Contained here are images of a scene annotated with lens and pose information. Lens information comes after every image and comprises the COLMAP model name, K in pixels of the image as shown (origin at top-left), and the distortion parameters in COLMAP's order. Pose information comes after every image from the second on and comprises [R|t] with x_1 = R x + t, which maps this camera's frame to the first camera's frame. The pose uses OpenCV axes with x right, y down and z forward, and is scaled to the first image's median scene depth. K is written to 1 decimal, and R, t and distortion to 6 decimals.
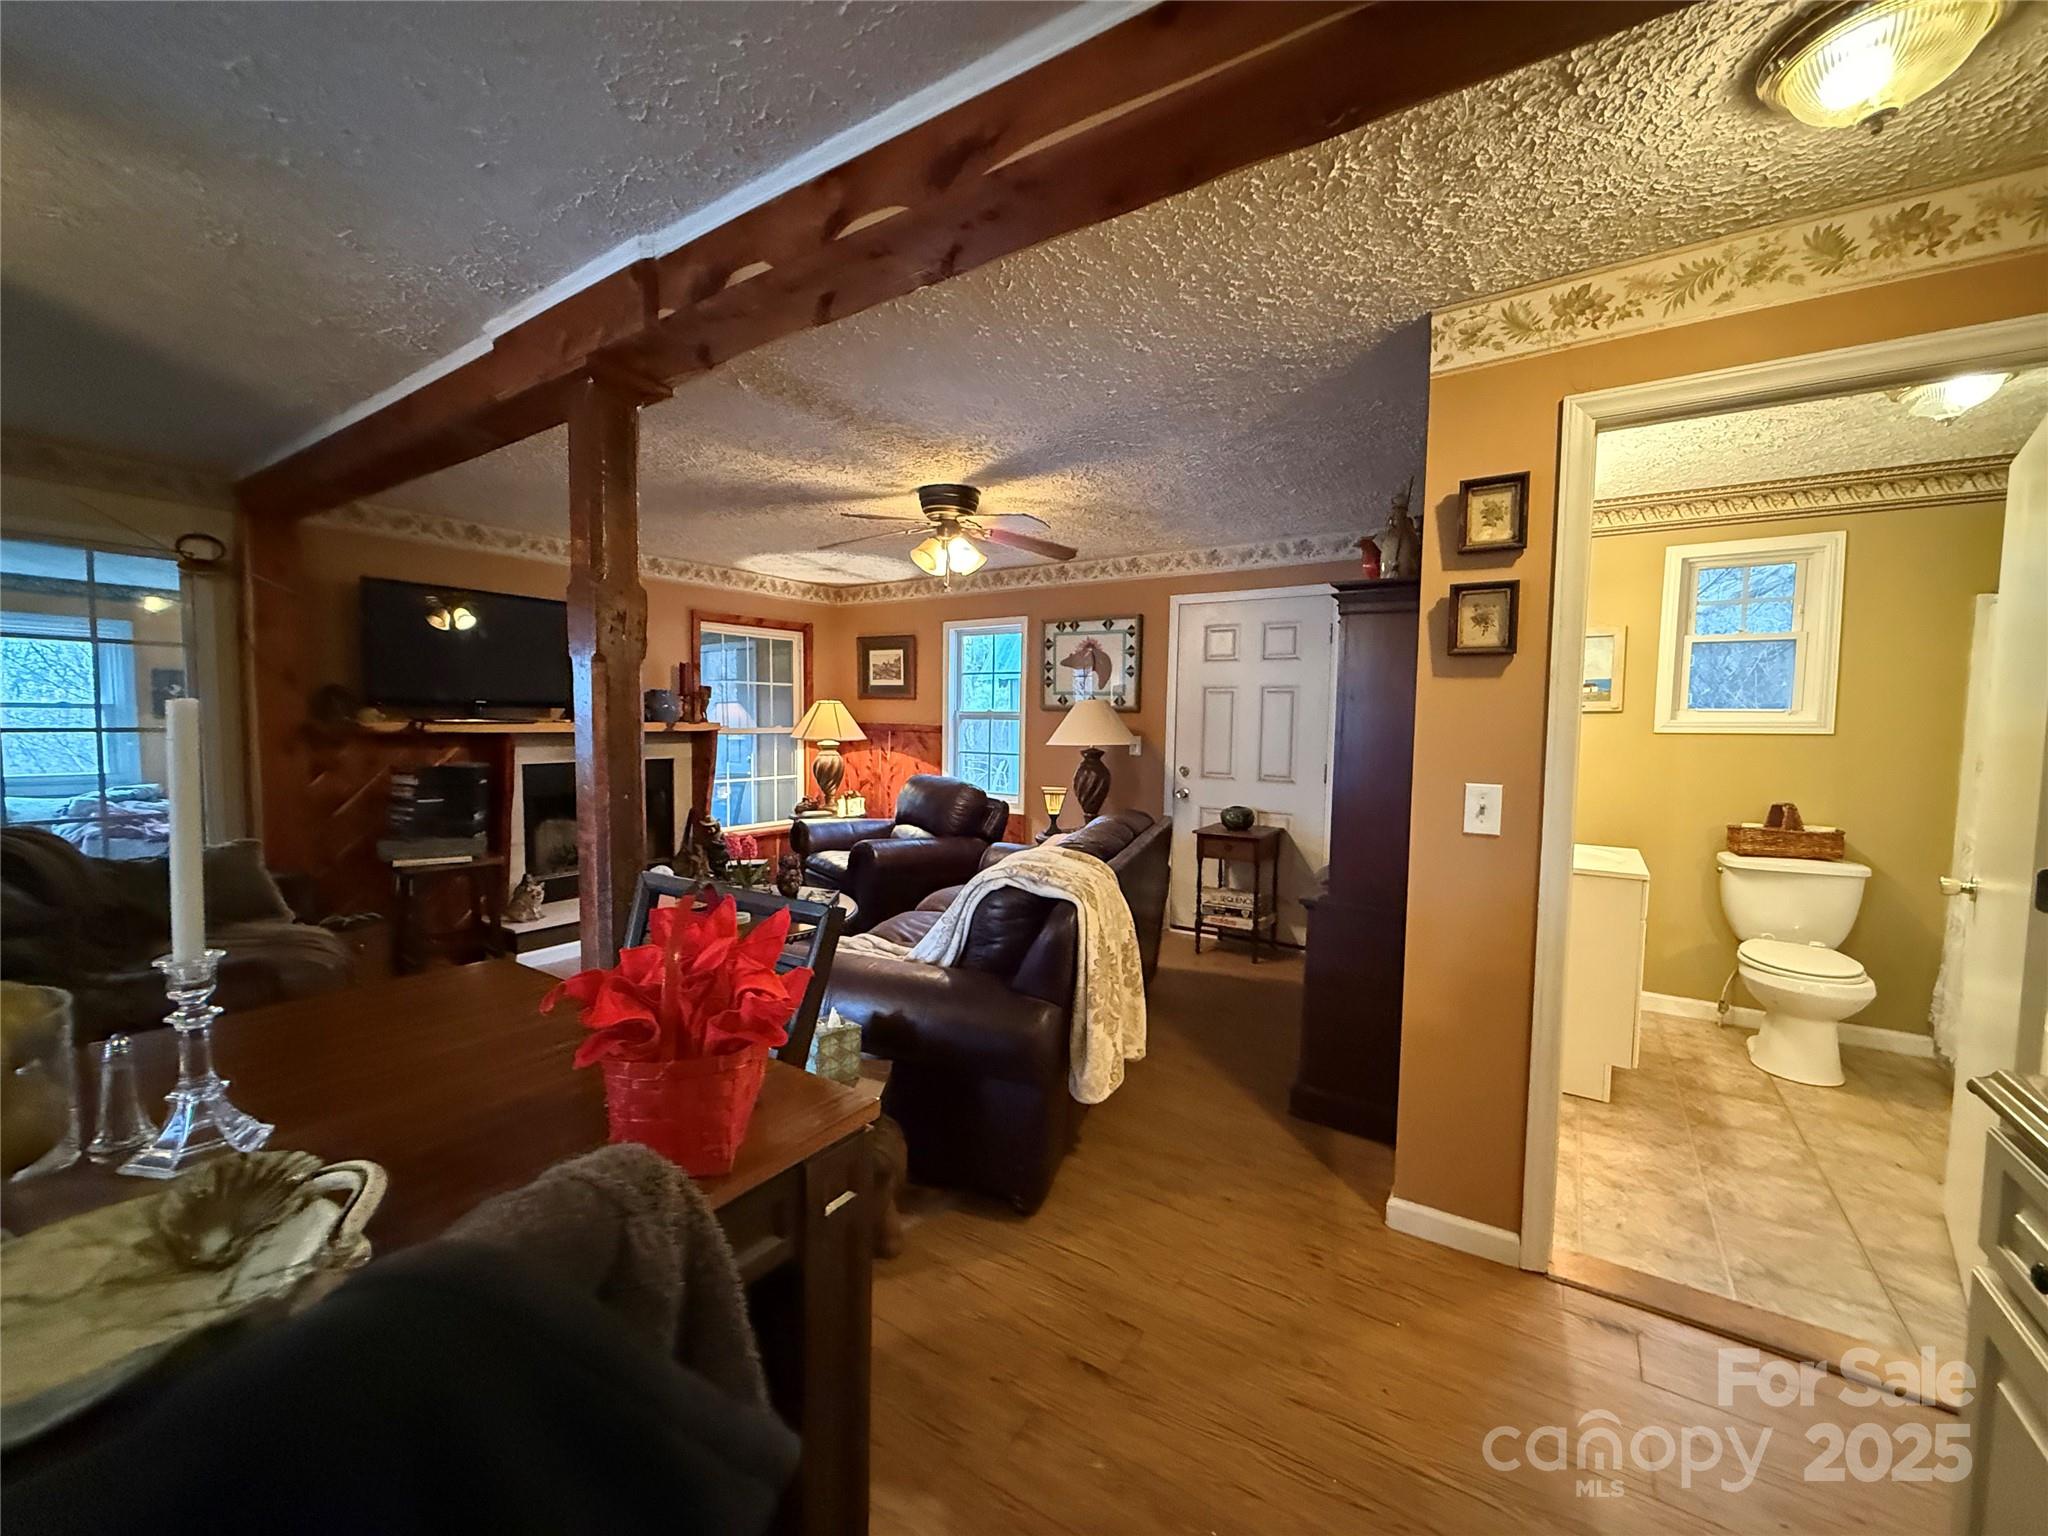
lens RADIAL K [[810.2, 0, 1024.6], [0, 810.2, 771.1], [0, 0, 1]] dist [-0.000769, 0.000543]
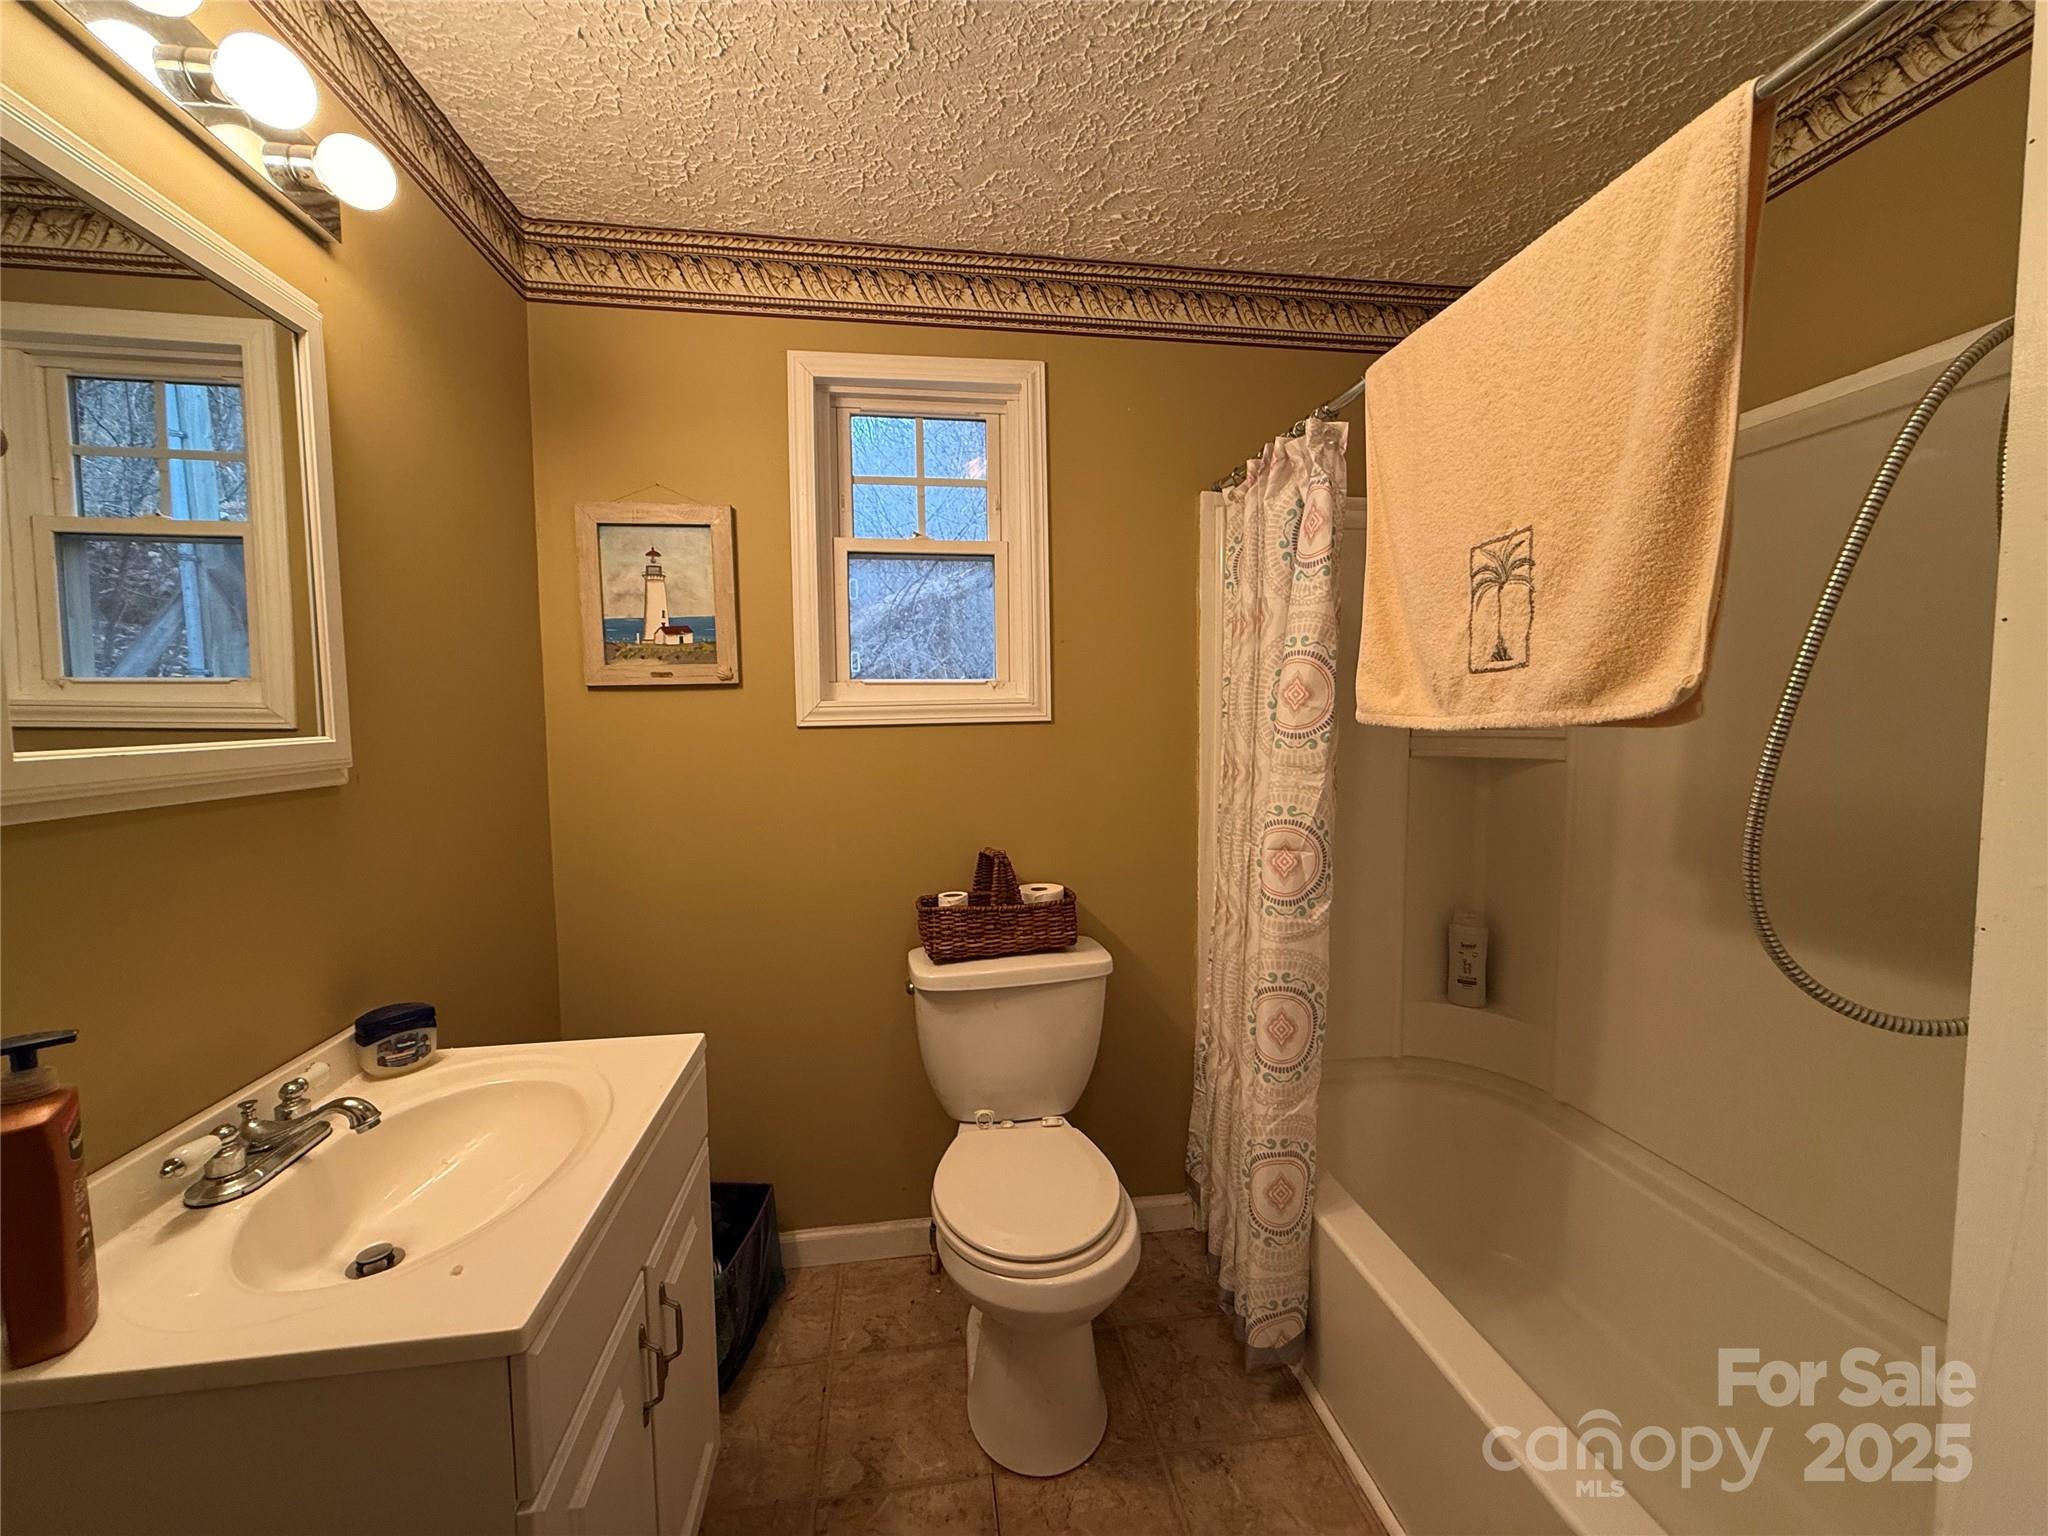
lens RADIAL K [[810.2, 0, 1020.1], [0, 810.2, 761.3], [0, 0, 1]] dist [-0.000769, 0.000543]
pose [[0.738375, -0.063436, 0.671400, 0.206546], [0.063920, 0.997667, 0.023967, -0.010989], [-0.671354, 0.025219, 0.740707, 0.204675]]
